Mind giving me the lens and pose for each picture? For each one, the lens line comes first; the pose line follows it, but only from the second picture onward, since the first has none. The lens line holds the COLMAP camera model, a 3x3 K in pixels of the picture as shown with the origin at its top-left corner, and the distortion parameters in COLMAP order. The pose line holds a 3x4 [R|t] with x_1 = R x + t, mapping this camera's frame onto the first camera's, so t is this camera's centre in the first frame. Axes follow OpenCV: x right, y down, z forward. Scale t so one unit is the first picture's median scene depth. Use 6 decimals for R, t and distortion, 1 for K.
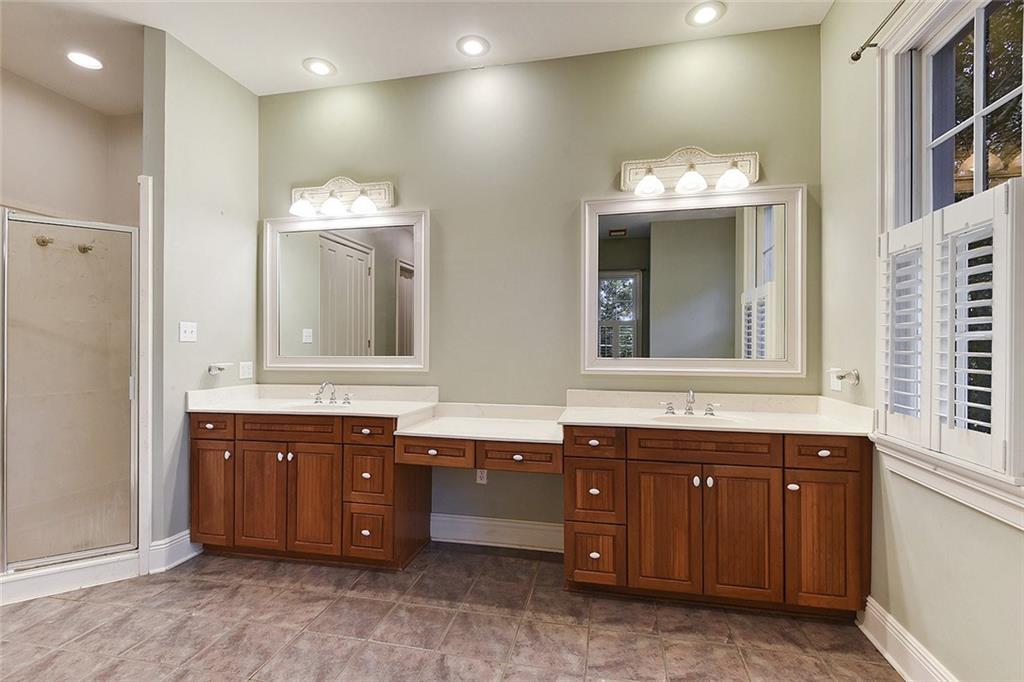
lens RADIAL K [[474.5, 0, 511.4], [0, 474.5, 345.0], [0, 0, 1]] dist [0.009694, -0.001208]
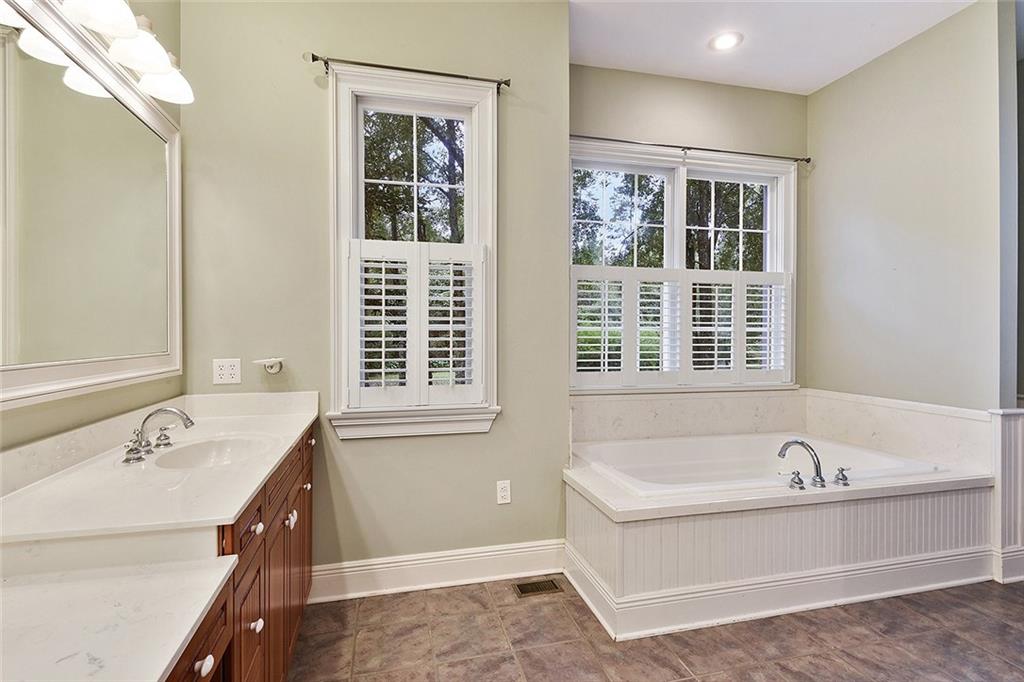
lens RADIAL K [[508.3, 0, 510.5], [0, 508.3, 337.5], [0, 0, 1]] dist [0.000550, 0.000071]
pose [[-0.448327, -0.009549, 0.893818, -0.511607], [-0.007766, 0.999947, 0.006788, -0.003461], [-0.893836, -0.003898, -0.448378, 1.209177]]
